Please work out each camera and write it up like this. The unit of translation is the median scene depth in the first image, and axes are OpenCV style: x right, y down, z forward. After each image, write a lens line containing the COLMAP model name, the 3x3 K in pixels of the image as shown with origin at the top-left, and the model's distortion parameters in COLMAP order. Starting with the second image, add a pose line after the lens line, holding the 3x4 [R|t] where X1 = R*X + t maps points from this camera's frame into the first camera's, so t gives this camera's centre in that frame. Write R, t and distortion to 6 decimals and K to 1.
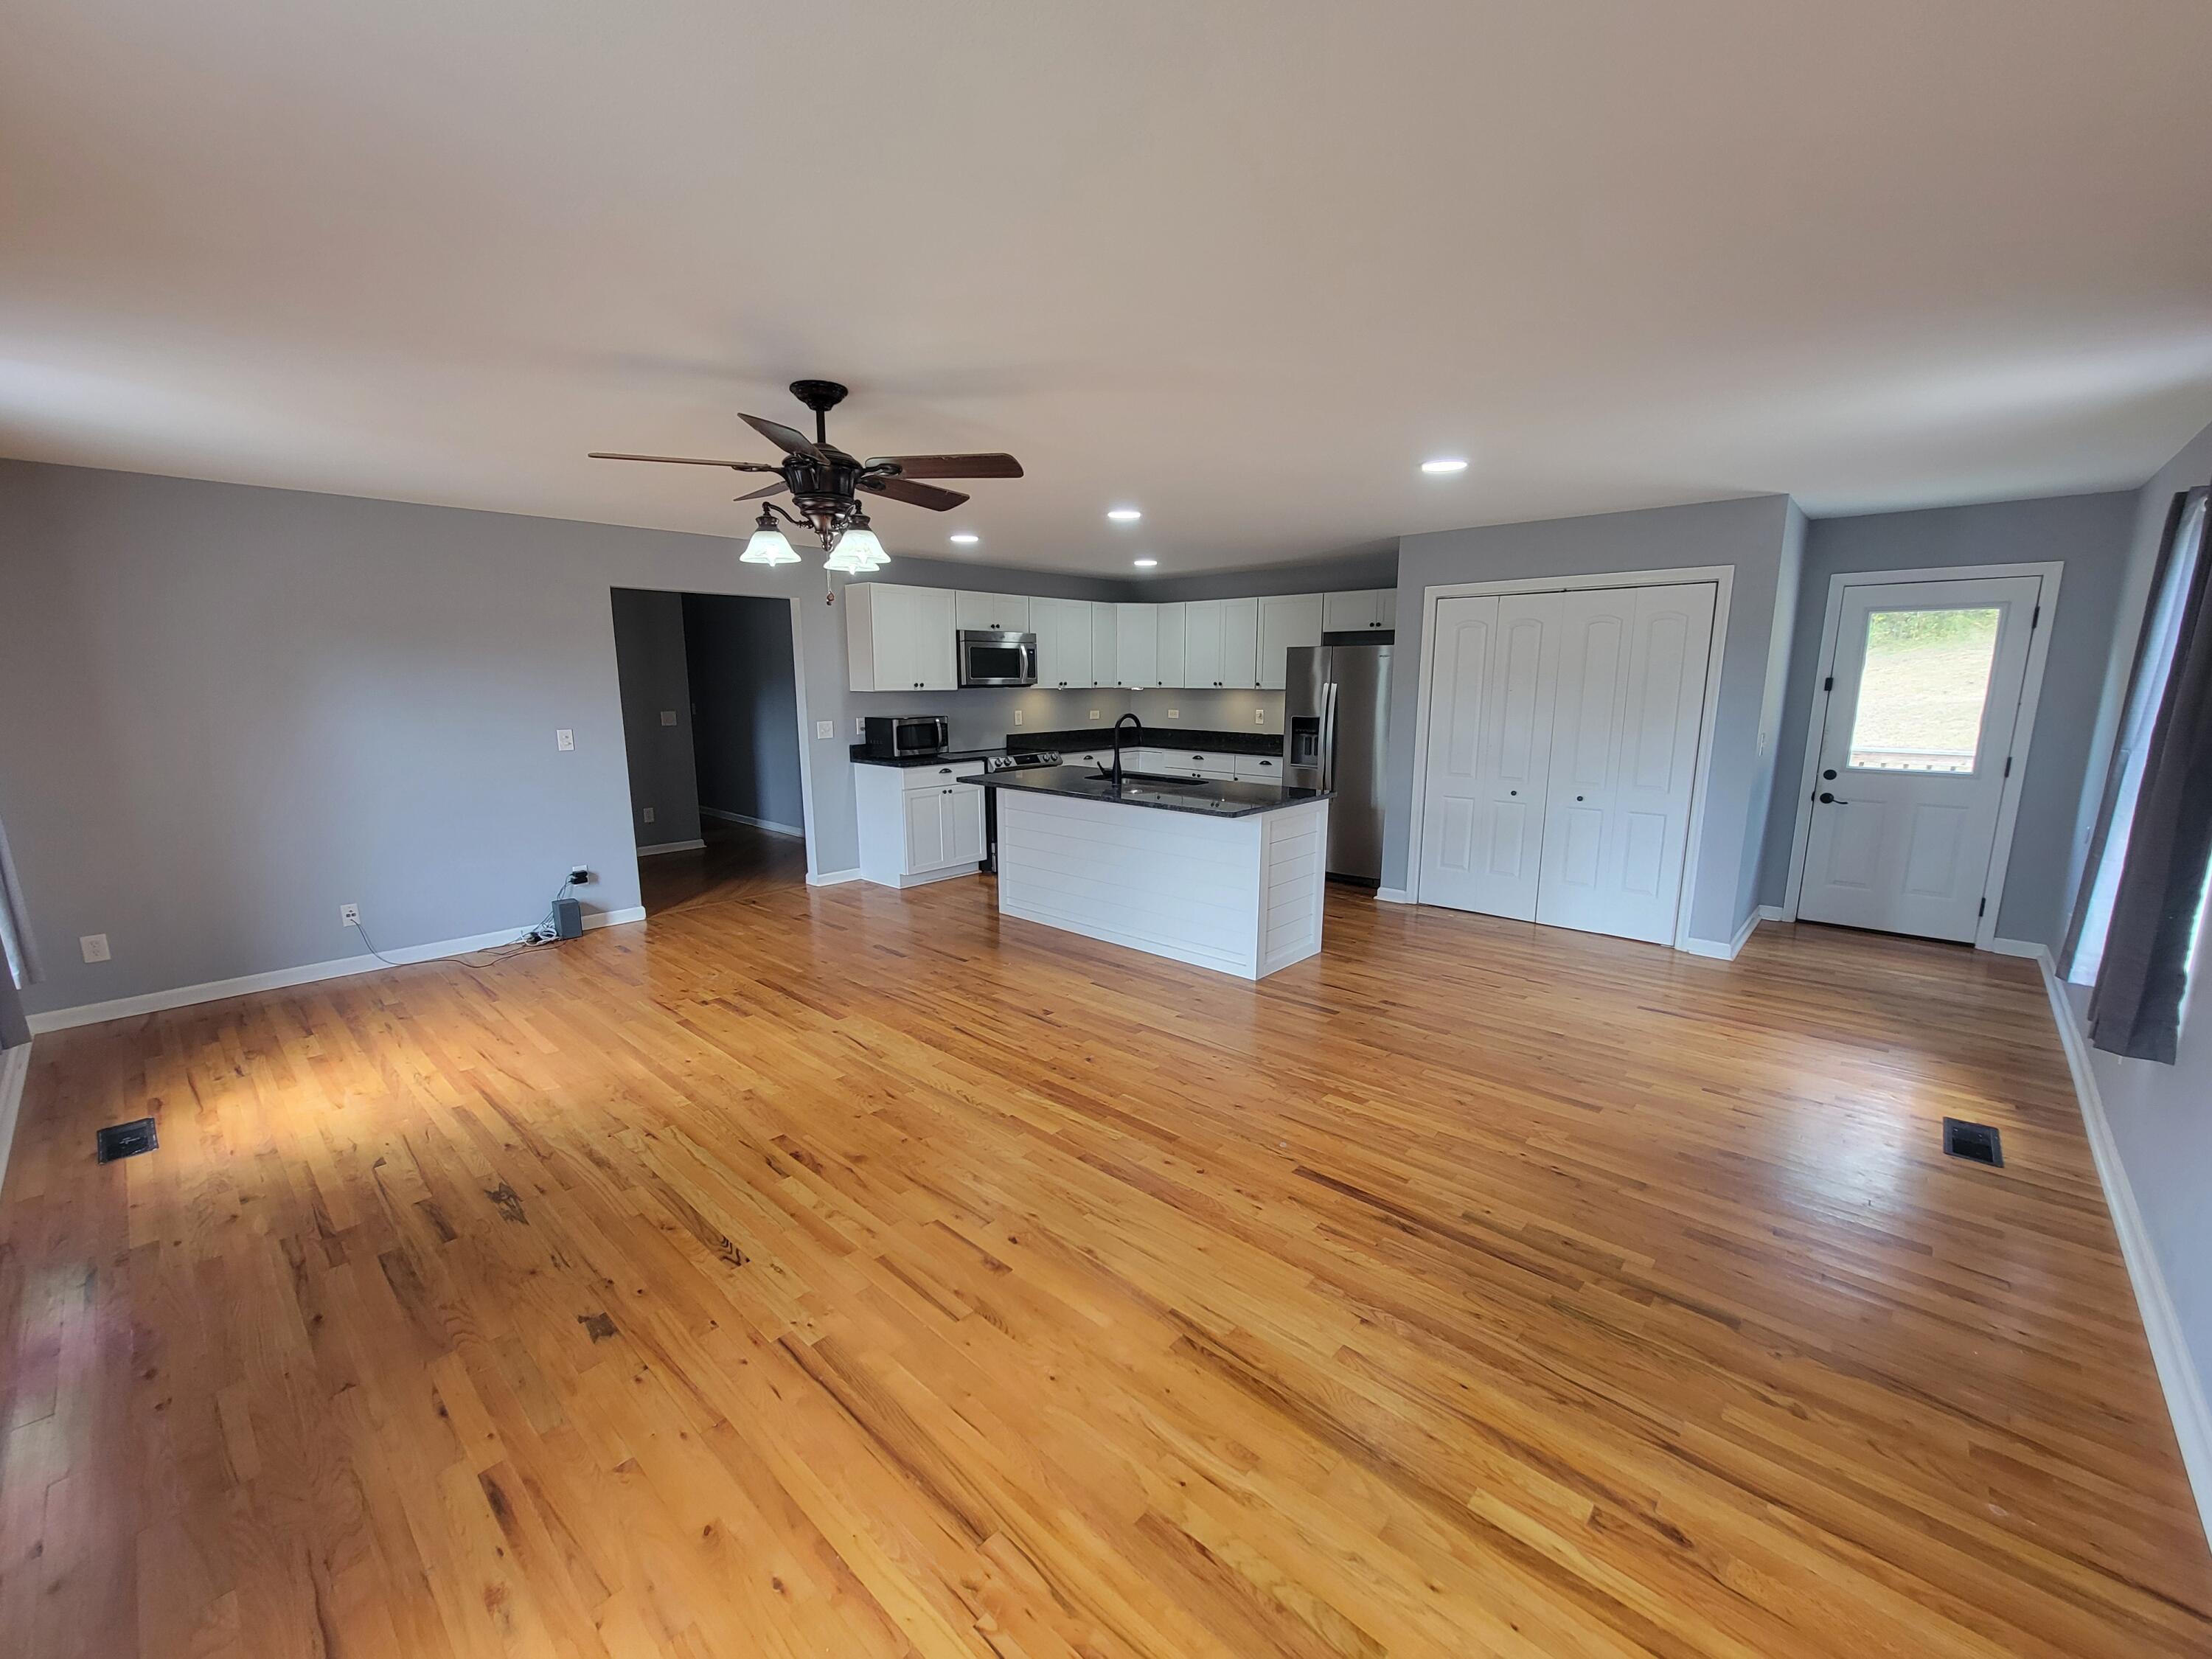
lens RADIAL K [[903.5, 0, 1099.7], [0, 903.5, 844.7], [0, 0, 1]] dist [0.000806, 0.000219]
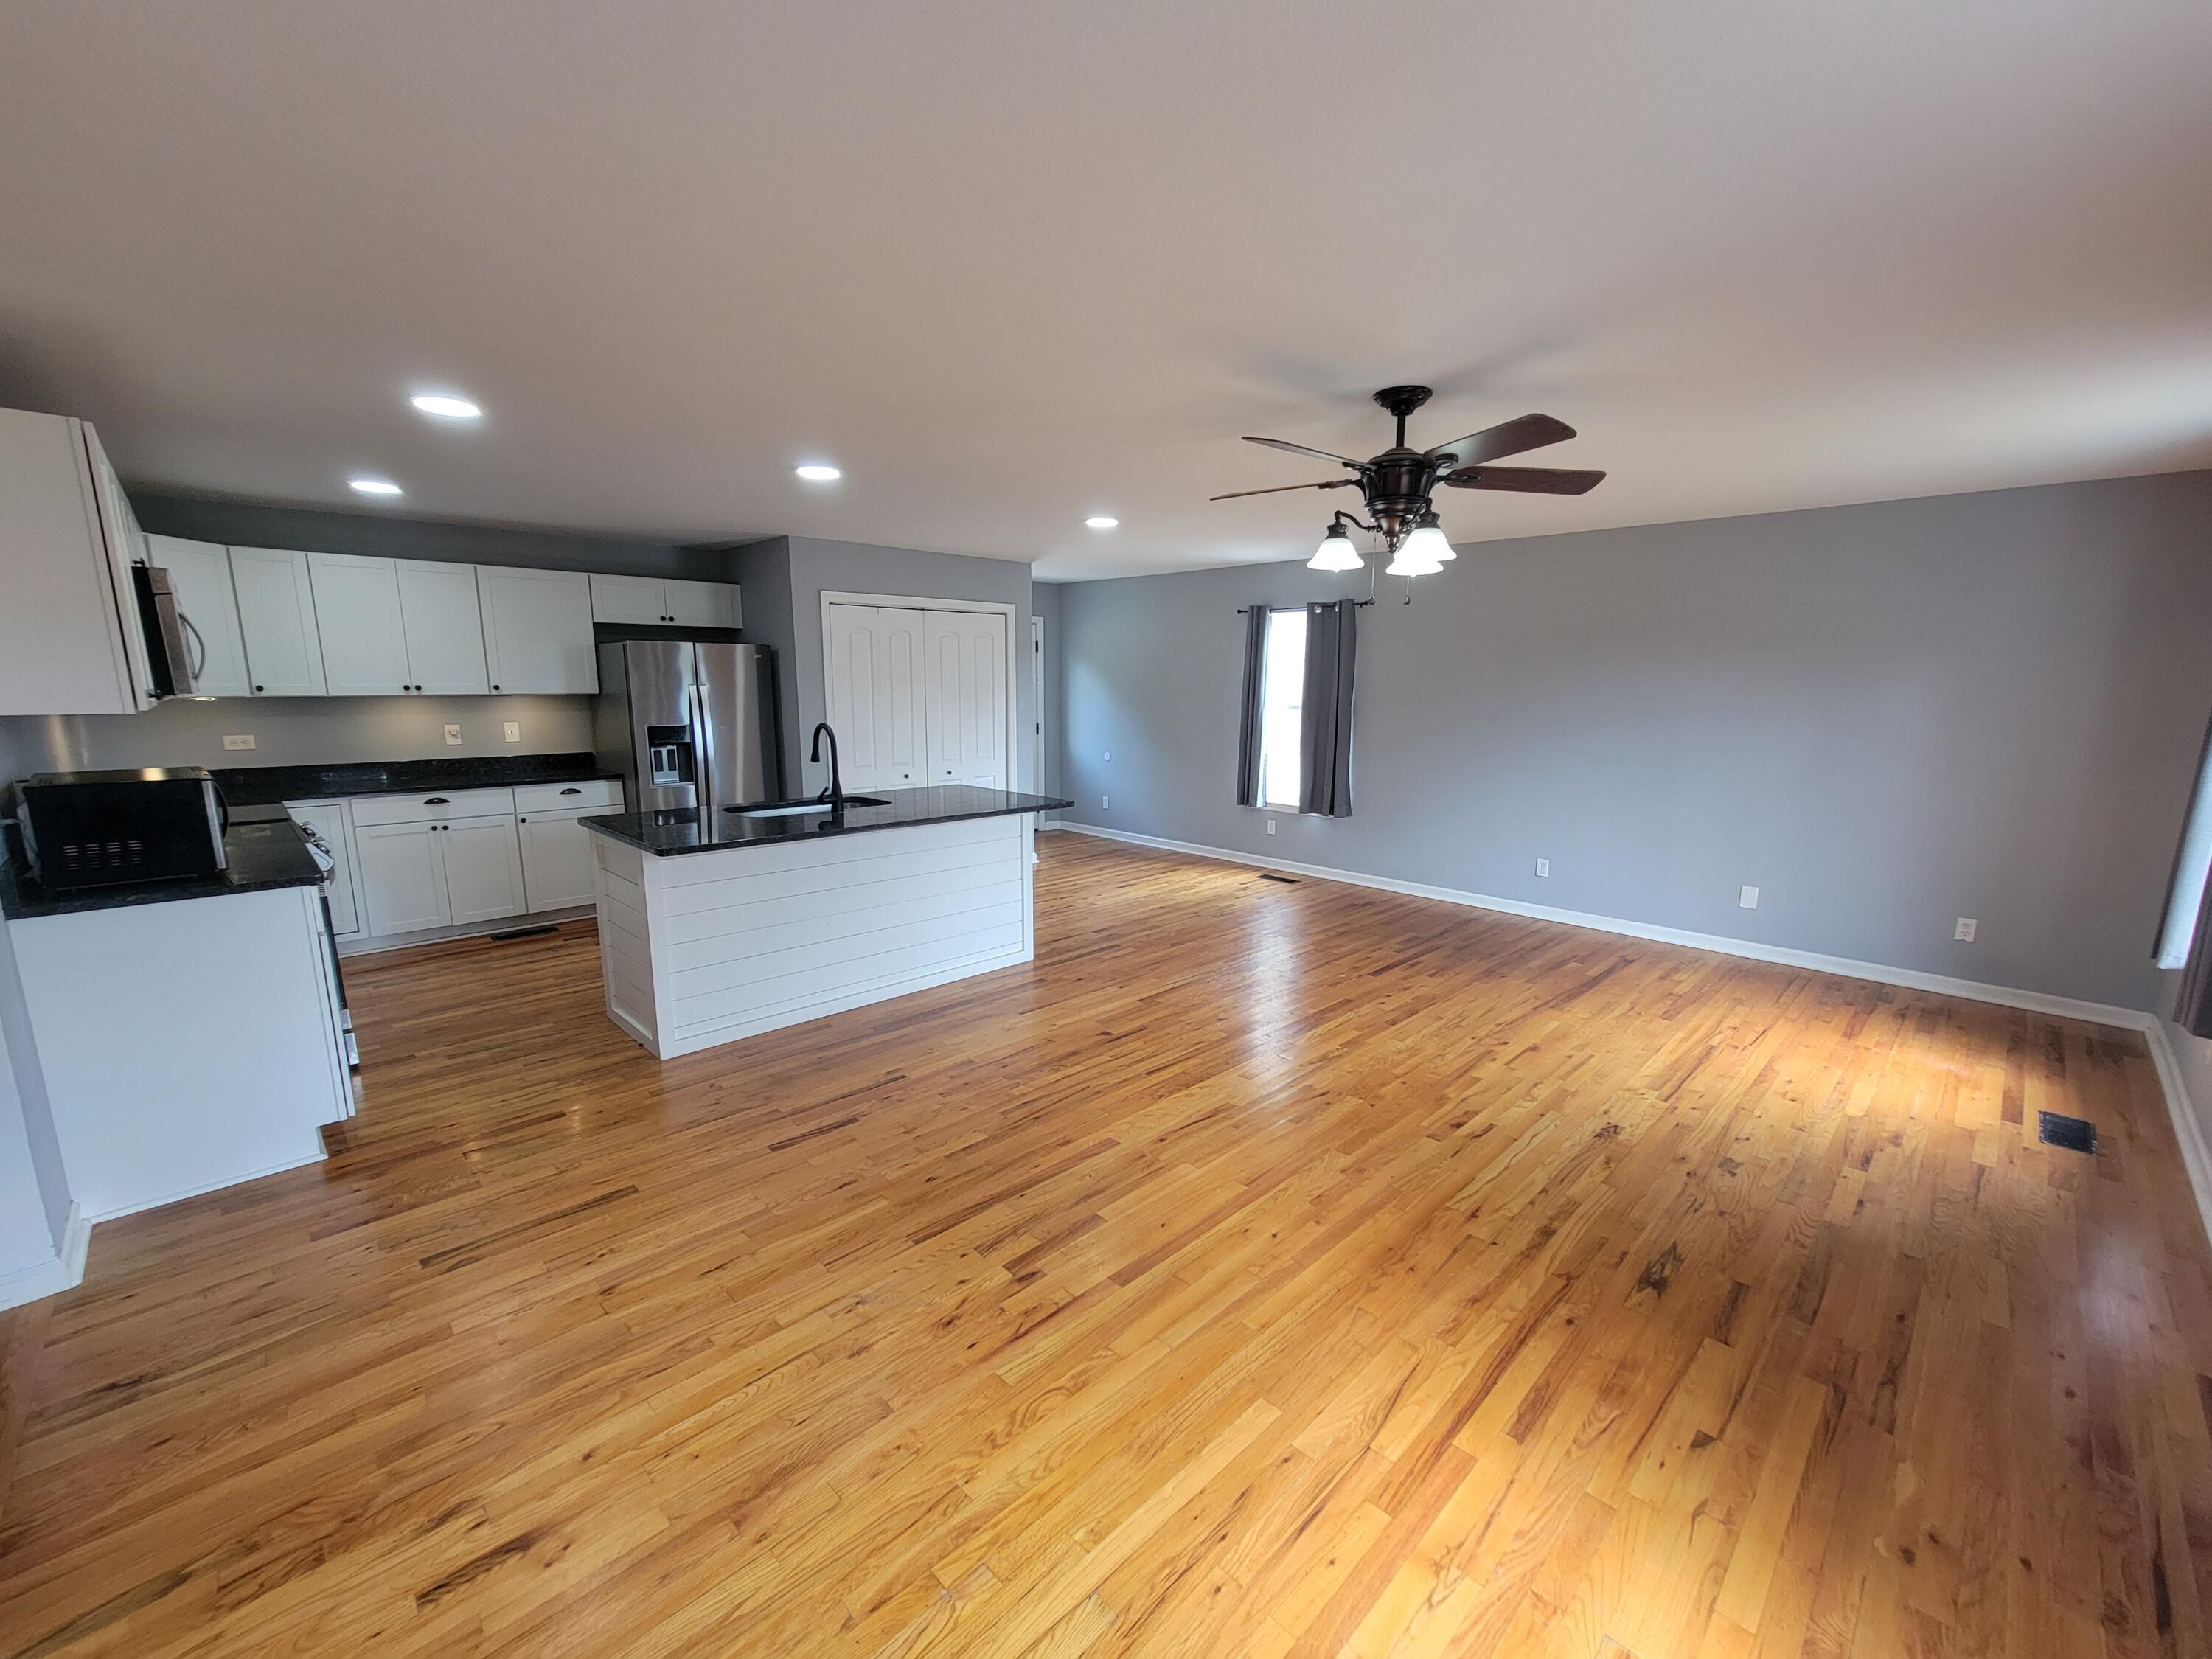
lens RADIAL K [[903.5, 0, 1099.7], [0, 903.5, 844.7], [0, 0, 1]] dist [0.000806, 0.000219]
pose [[0.048028, -0.176639, 0.983103, -1.093465], [0.180172, 0.969626, 0.165416, -0.186108], [-0.982462, 0.169183, 0.078394, 1.036829]]
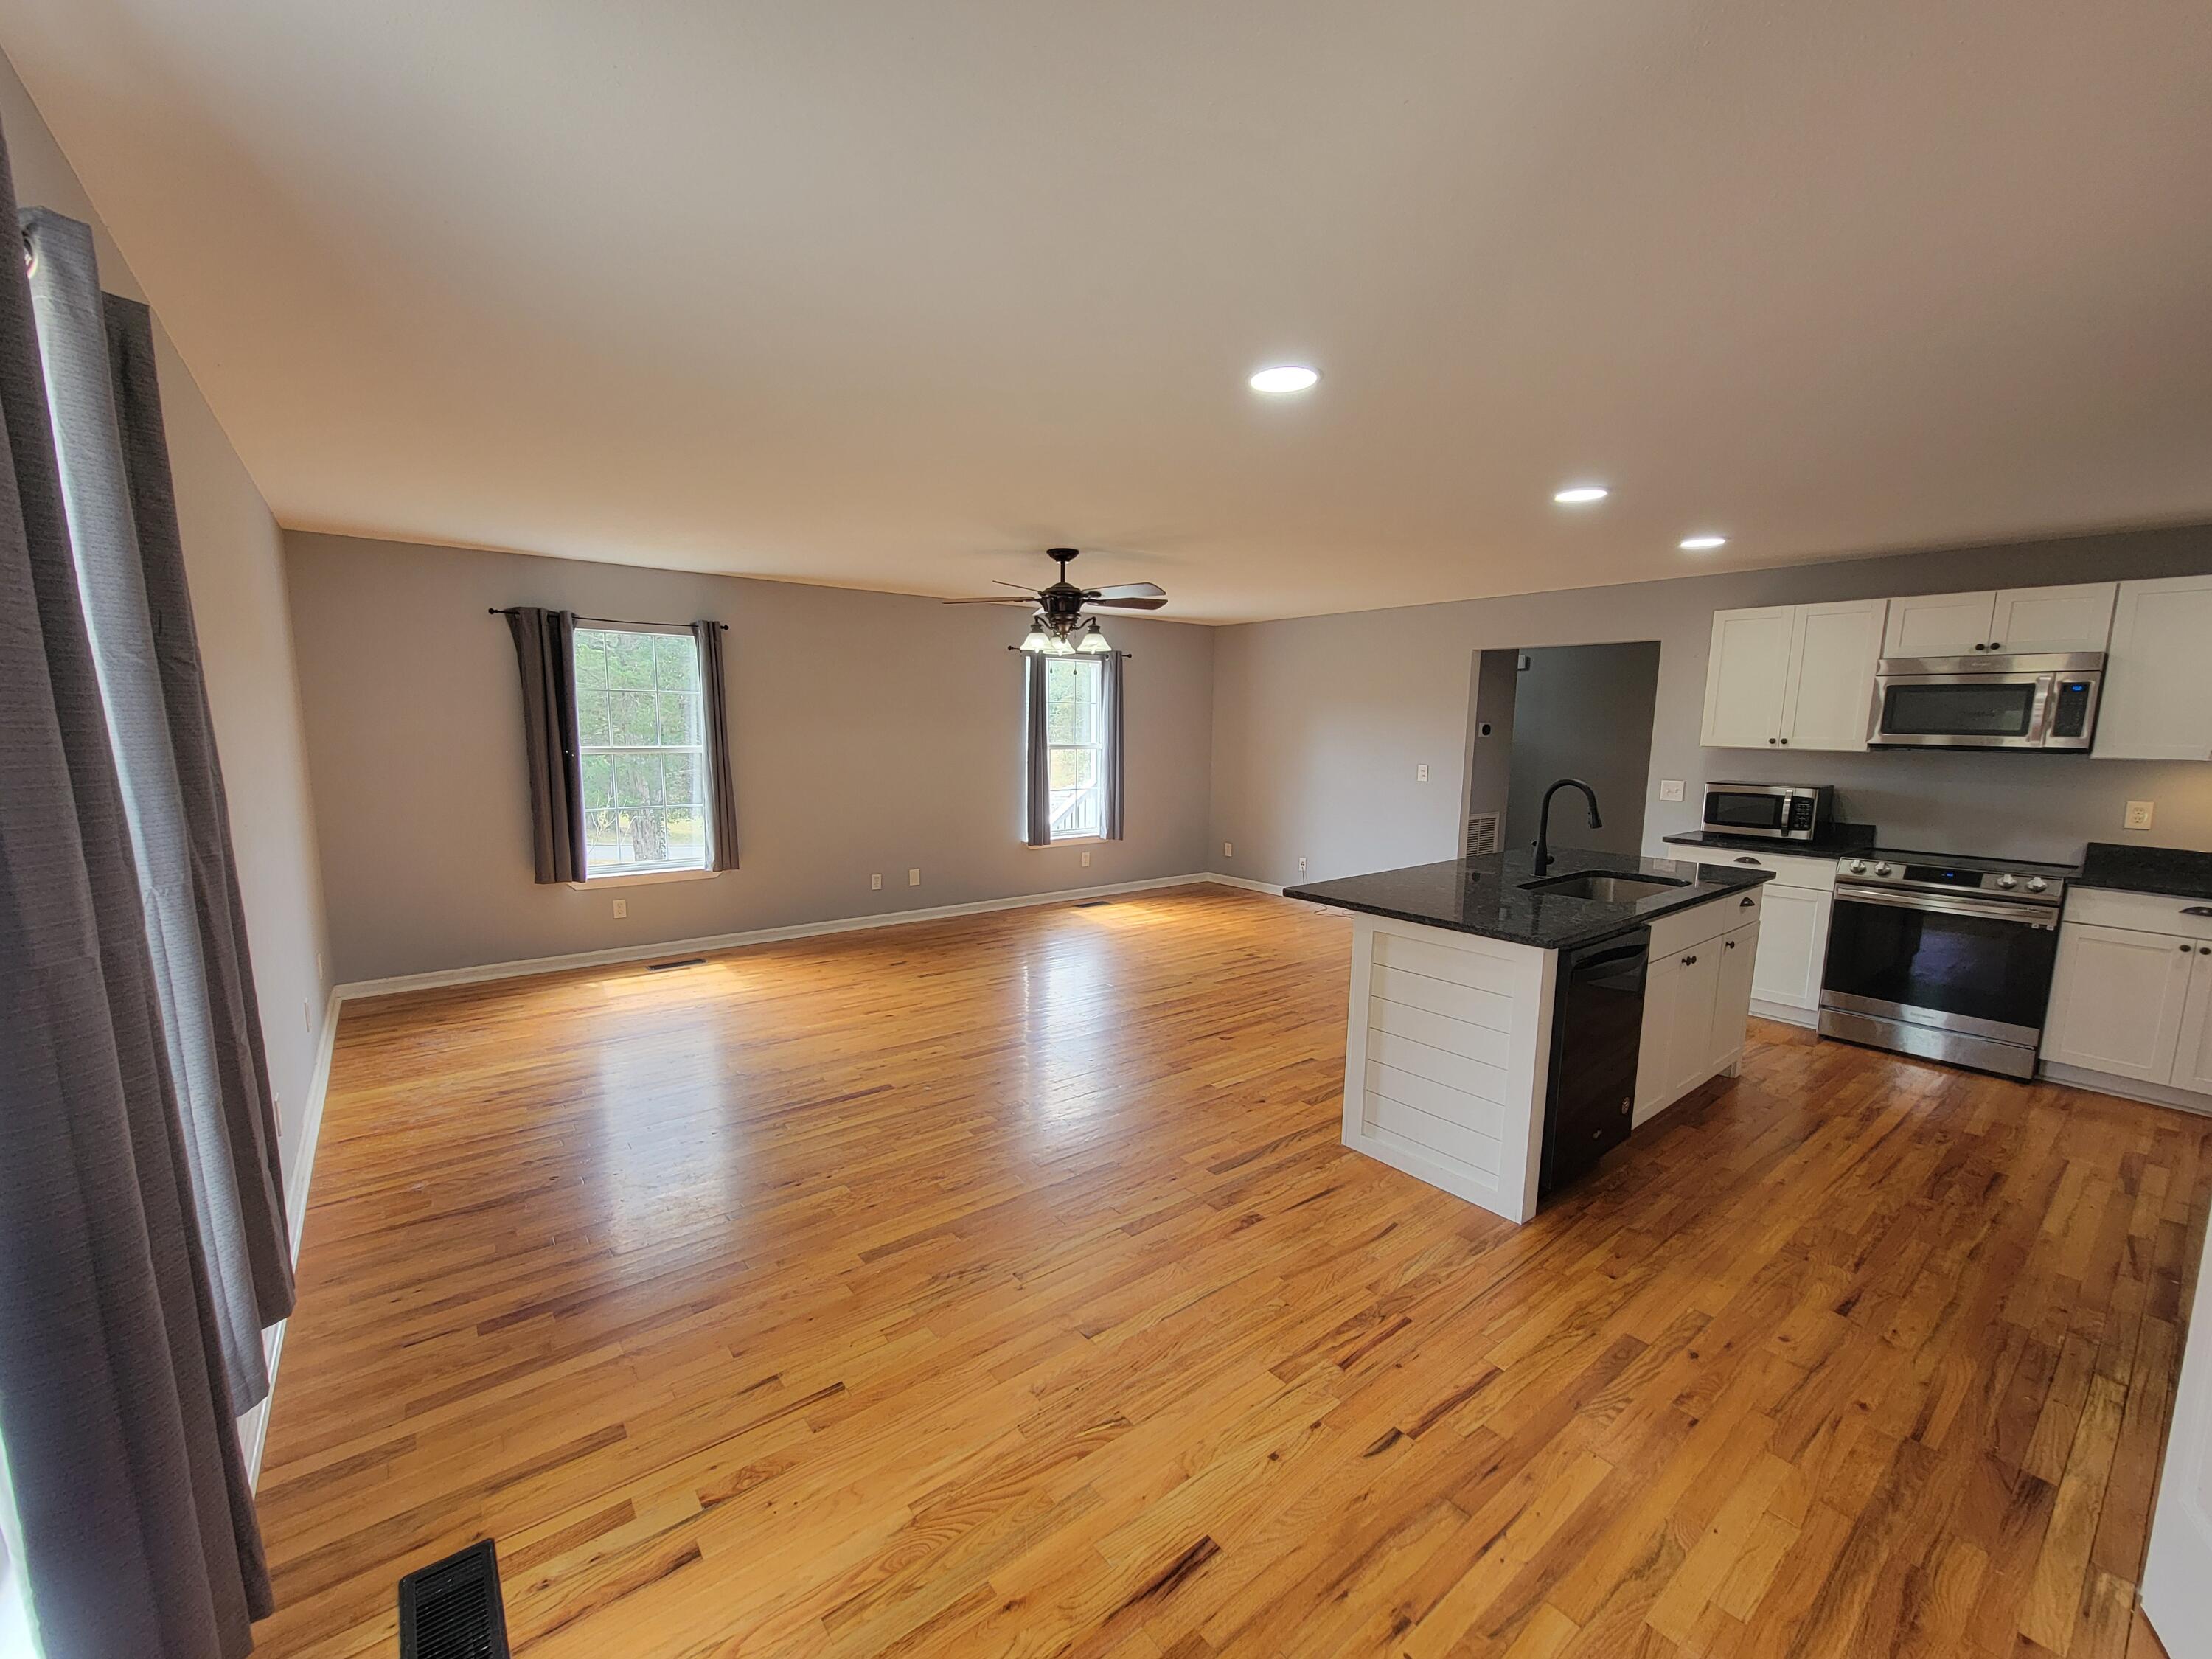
lens RADIAL K [[903.5, 0, 1099.7], [0, 903.5, 844.7], [0, 0, 1]] dist [0.000806, 0.000219]
pose [[-0.156385, 0.131439, -0.978911, 1.108664], [-0.199167, 0.966550, 0.161597, -0.197749], [0.967407, 0.220238, -0.124975, 1.086062]]
